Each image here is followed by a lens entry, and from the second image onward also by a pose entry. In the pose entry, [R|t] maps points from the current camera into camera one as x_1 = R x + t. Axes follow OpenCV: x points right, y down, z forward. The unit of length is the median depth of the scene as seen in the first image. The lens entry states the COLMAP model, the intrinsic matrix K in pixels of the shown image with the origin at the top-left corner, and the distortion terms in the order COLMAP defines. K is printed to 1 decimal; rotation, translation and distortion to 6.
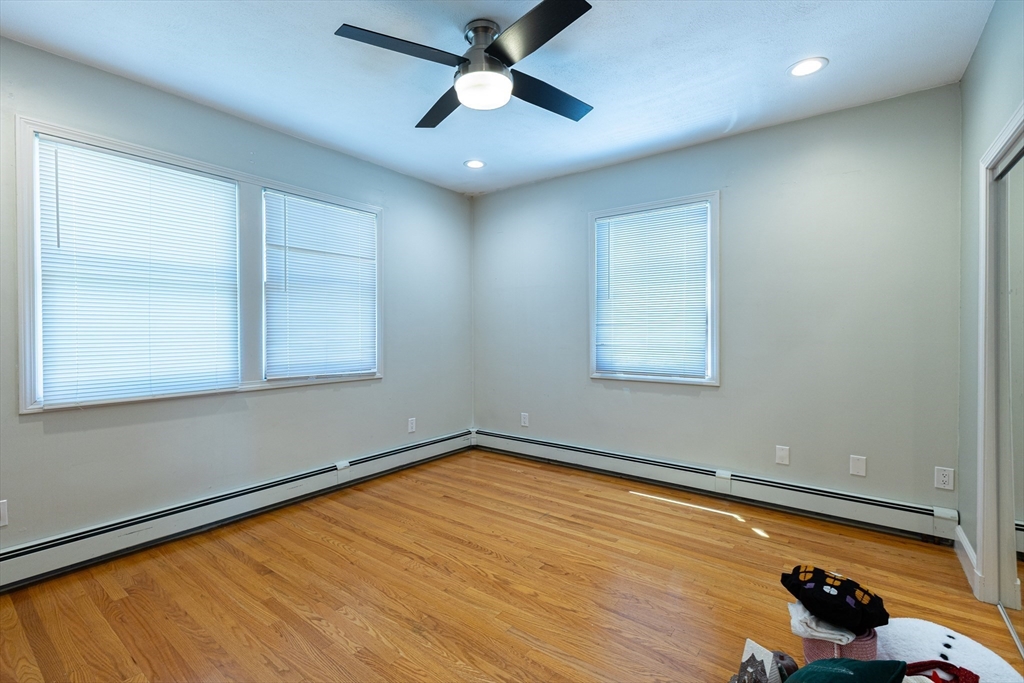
lens RADIAL K [[457.0, 0, 510.5], [0, 457.0, 330.3], [0, 0, 1]] dist [0.009538, 0.000160]
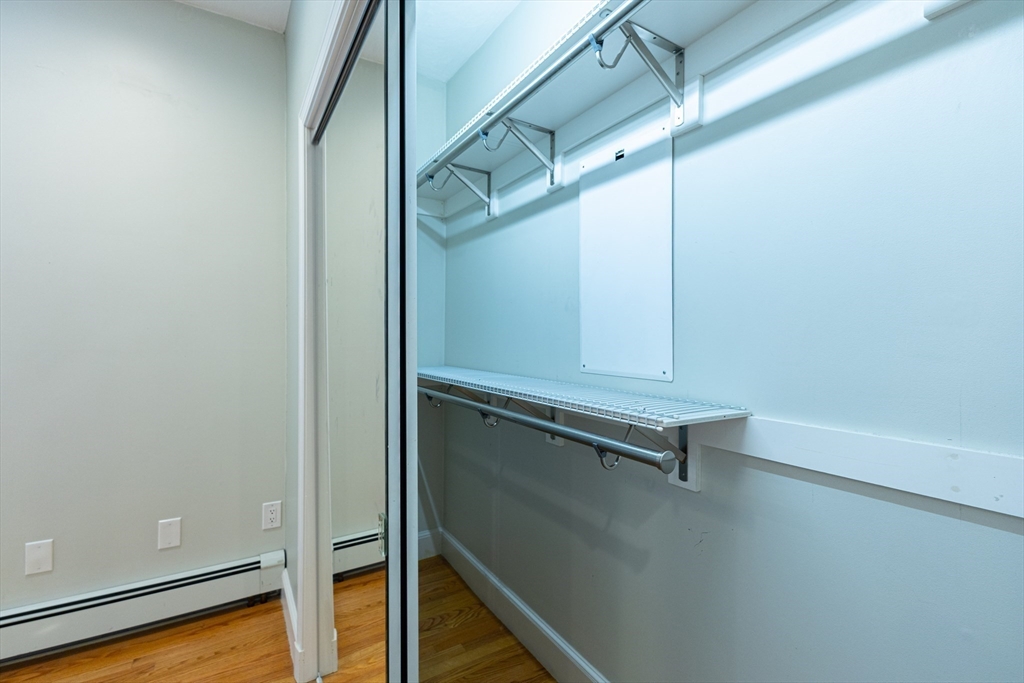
lens RADIAL K [[452.3, 0, 514.5], [0, 452.3, 340.0], [0, 0, 1]] dist [0.001856, -0.000014]
pose [[0.353810, 0.001583, 0.935316, 0.444961], [0.007375, 0.999963, -0.004482, 0.018881], [-0.935288, 0.008484, 0.353785, 0.403763]]
